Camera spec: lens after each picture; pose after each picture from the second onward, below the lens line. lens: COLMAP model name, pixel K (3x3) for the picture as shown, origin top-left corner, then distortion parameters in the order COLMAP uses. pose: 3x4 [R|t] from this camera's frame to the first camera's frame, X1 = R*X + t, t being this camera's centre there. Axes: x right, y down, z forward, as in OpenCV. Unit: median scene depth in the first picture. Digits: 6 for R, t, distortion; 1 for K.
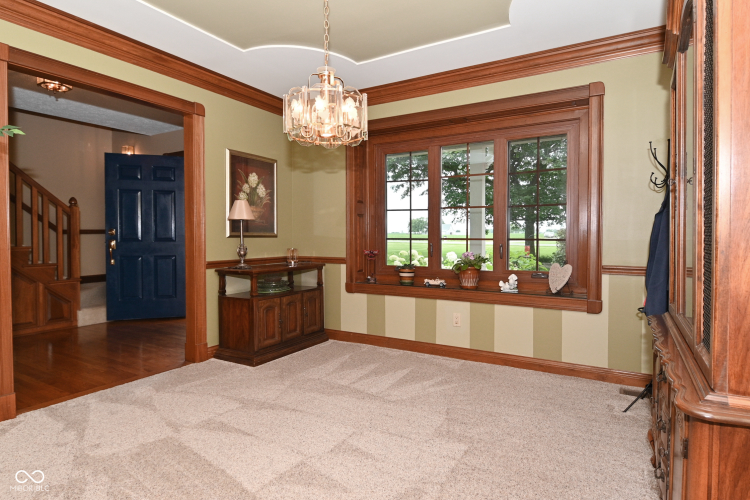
lens RADIAL K [[422.3, 0, 370.5], [0, 422.3, 245.8], [0, 0, 1]] dist [-0.001579, -0.001964]
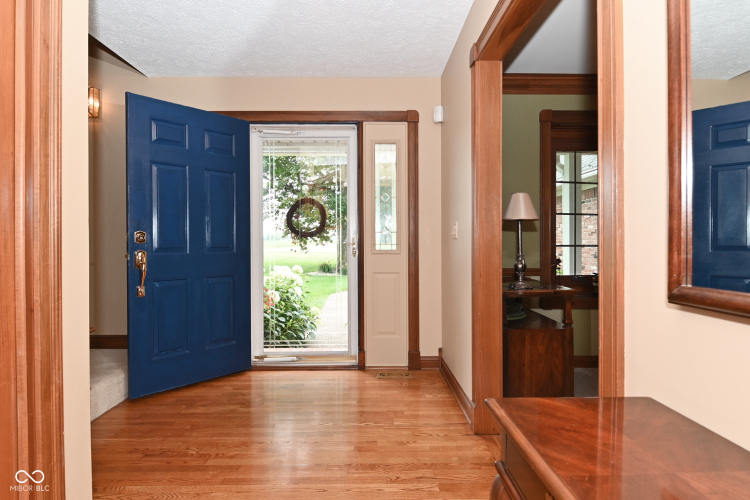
lens RADIAL K [[422.3, 0, 370.5], [0, 422.3, 245.8], [0, 0, 1]] dist [-0.001579, -0.001964]
pose [[0.860242, -0.002771, 0.509878, -0.787741], [0.013660, 0.999752, -0.017614, -0.007805], [-0.509703, 0.022117, 0.860066, 0.449536]]
